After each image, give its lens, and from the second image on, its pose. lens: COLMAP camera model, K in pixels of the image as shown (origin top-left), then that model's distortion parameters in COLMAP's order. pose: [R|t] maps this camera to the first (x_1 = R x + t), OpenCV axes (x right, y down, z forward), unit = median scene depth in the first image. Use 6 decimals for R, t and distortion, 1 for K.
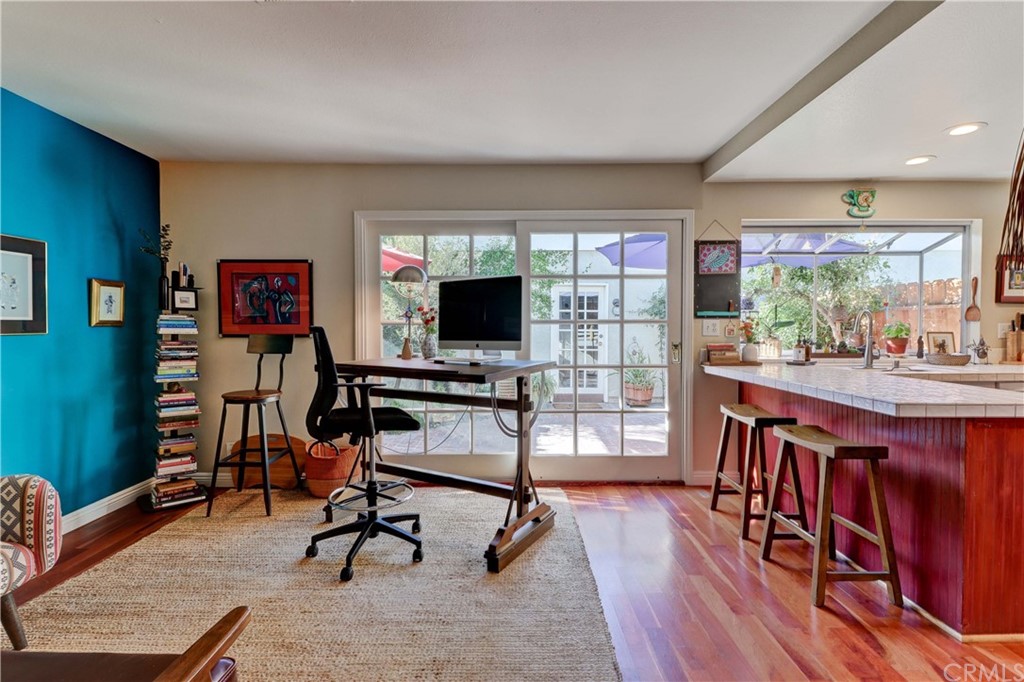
lens RADIAL K [[477.5, 0, 513.1], [0, 477.5, 336.9], [0, 0, 1]] dist [0.019802, -0.011717]
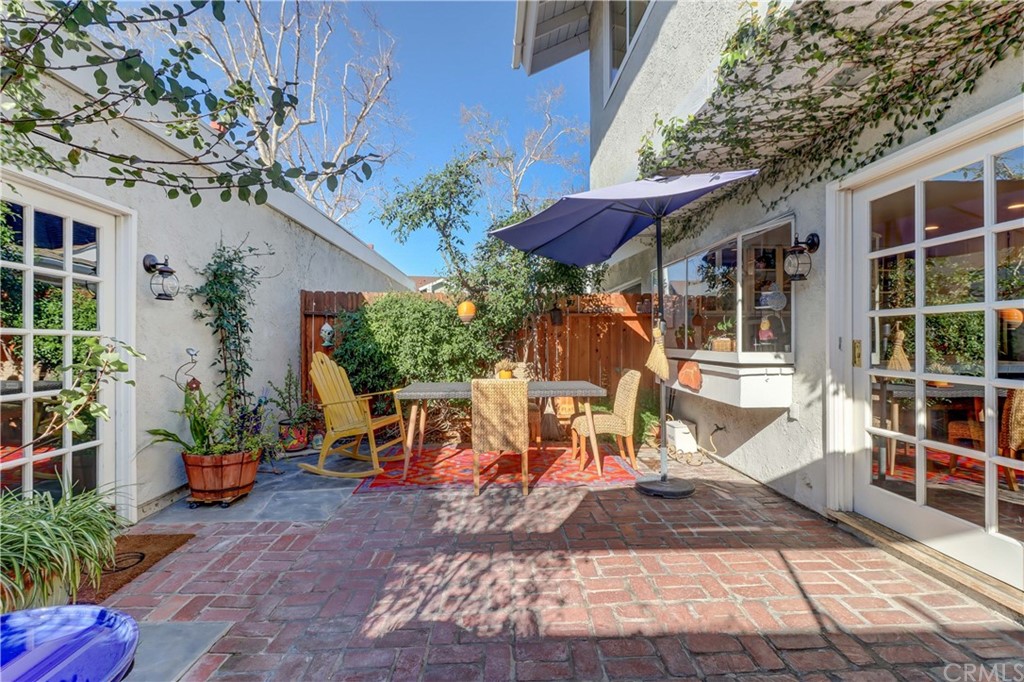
lens RADIAL K [[477.5, 0, 513.1], [0, 477.5, 336.9], [0, 0, 1]] dist [0.019802, -0.011717]
pose [[-0.038724, 0.003396, 0.999244, -0.433931], [0.021419, 0.999767, -0.002567, -0.007618], [-0.999020, 0.021303, -0.038788, 1.578865]]
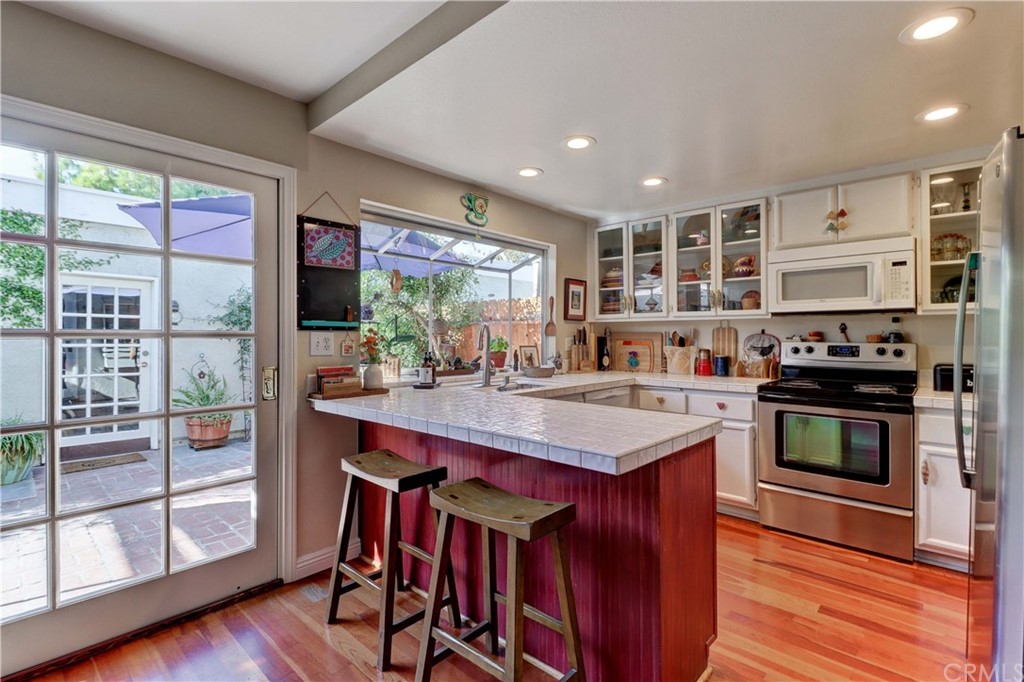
lens RADIAL K [[477.5, 0, 513.1], [0, 477.5, 336.9], [0, 0, 1]] dist [0.019802, -0.011717]
pose [[0.684824, 0.002404, 0.728705, 0.094279], [0.014797, 0.999743, -0.017204, -0.013201], [-0.728559, 0.022564, 0.684612, 0.317382]]
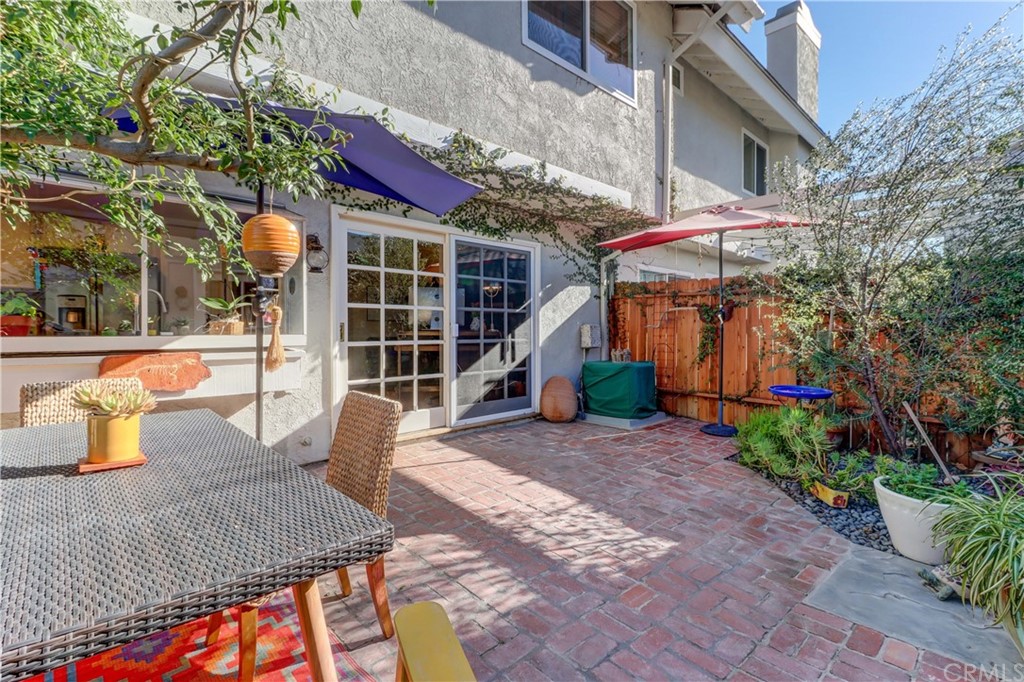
lens RADIAL K [[463.4, 0, 510.1], [0, 463.4, 328.7], [0, 0, 1]] dist [0.000426, 0.000007]
pose [[-0.738284, -0.002579, -0.674485, 0.763437], [-0.027113, 0.999298, 0.025857, -0.016401], [0.673945, 0.037377, -0.737836, 2.053268]]
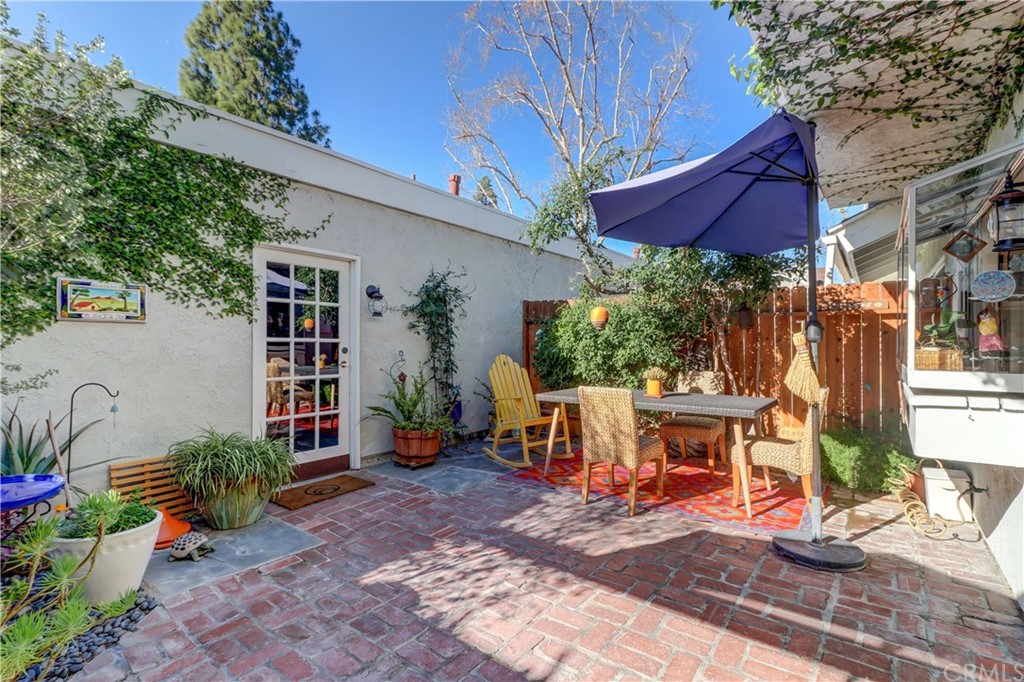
lens RADIAL K [[472.0, 0, 513.8], [0, 472.0, 342.4], [0, 0, 1]] dist [0.000616, -0.000195]
pose [[0.606073, -0.002232, 0.795406, -0.293101], [0.015095, 0.999848, -0.008696, -0.007574], [-0.795266, 0.017277, 0.606015, 1.150584]]
